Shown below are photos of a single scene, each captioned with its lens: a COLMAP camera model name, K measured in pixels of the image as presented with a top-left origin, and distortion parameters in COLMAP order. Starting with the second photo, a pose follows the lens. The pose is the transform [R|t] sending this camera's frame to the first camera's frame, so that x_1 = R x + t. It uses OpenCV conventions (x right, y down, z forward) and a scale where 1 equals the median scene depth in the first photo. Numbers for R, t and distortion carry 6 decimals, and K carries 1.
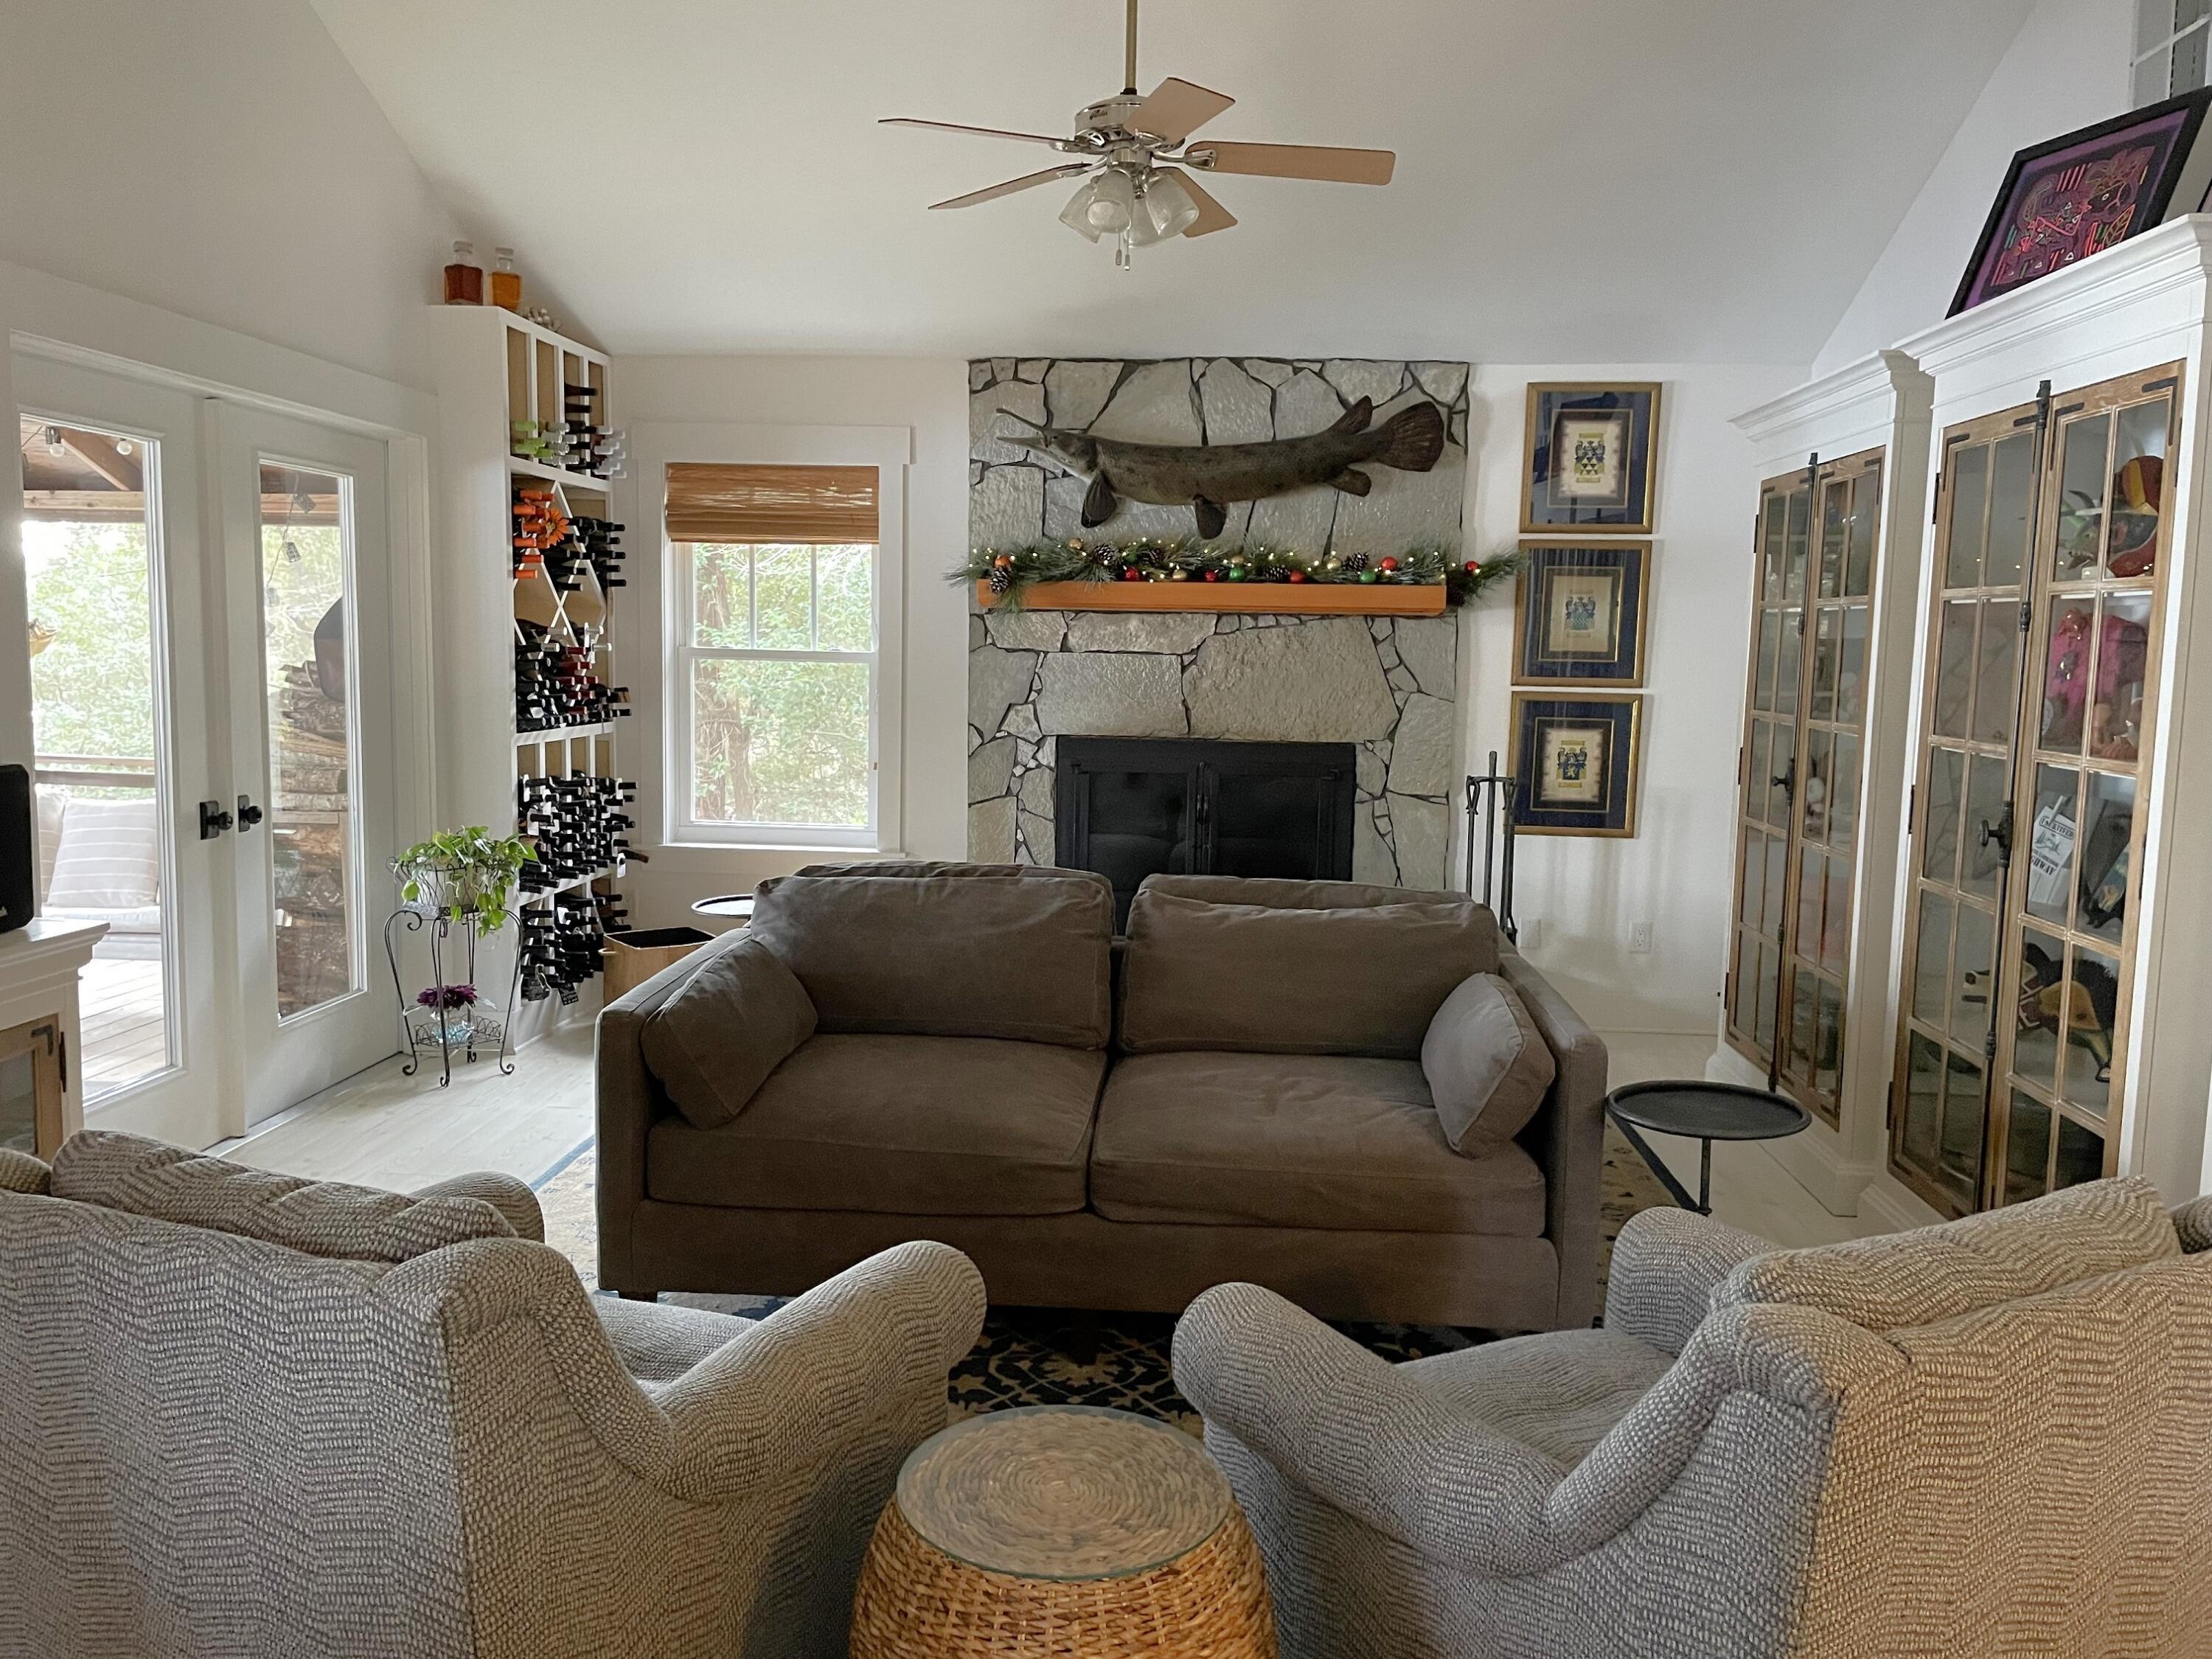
lens RADIAL K [[1624.9, 0, 1104.7], [0, 1624.9, 827.1], [0, 0, 1]] dist [0.061910, -0.013062]
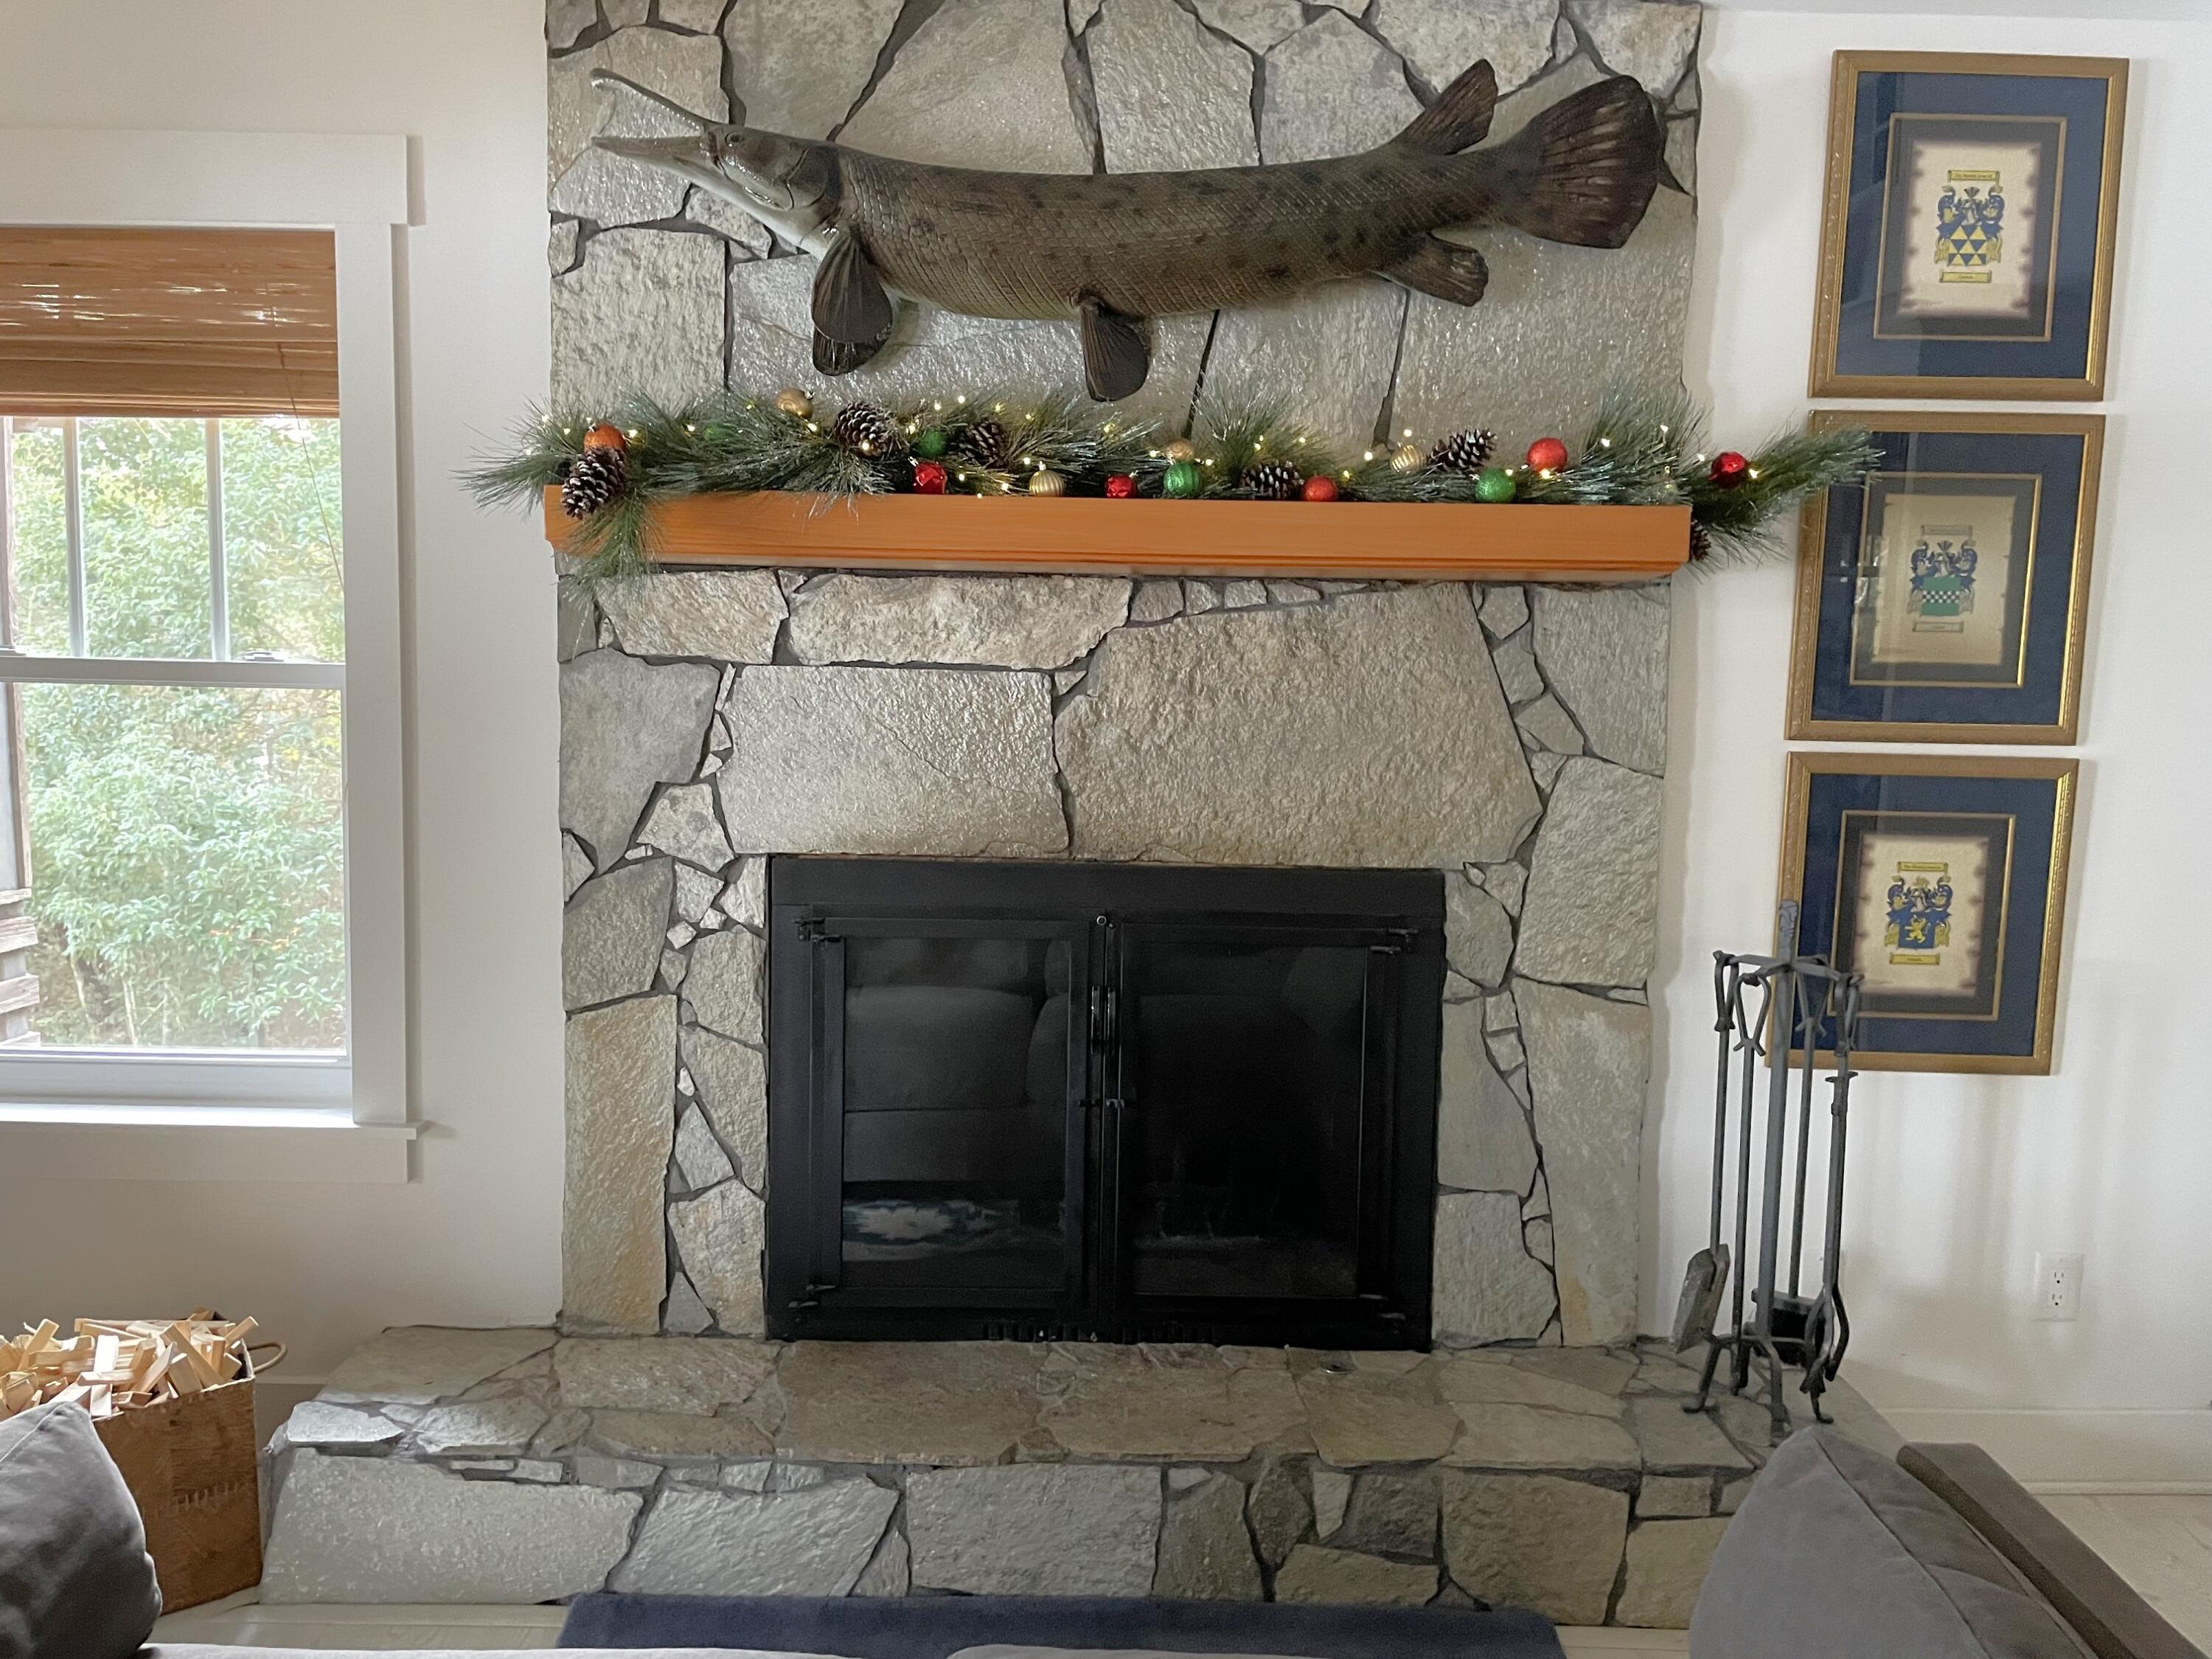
lens RADIAL K [[1690.3, 0, 1108.8], [0, 1690.3, 831.5], [0, 0, 1]] dist [0.040715, -0.024904]
pose [[0.996043, -0.009335, 0.088386, 0.022318], [0.009678, 0.999947, -0.003448, -0.061995], [-0.088350, 0.004290, 0.996080, 0.553609]]
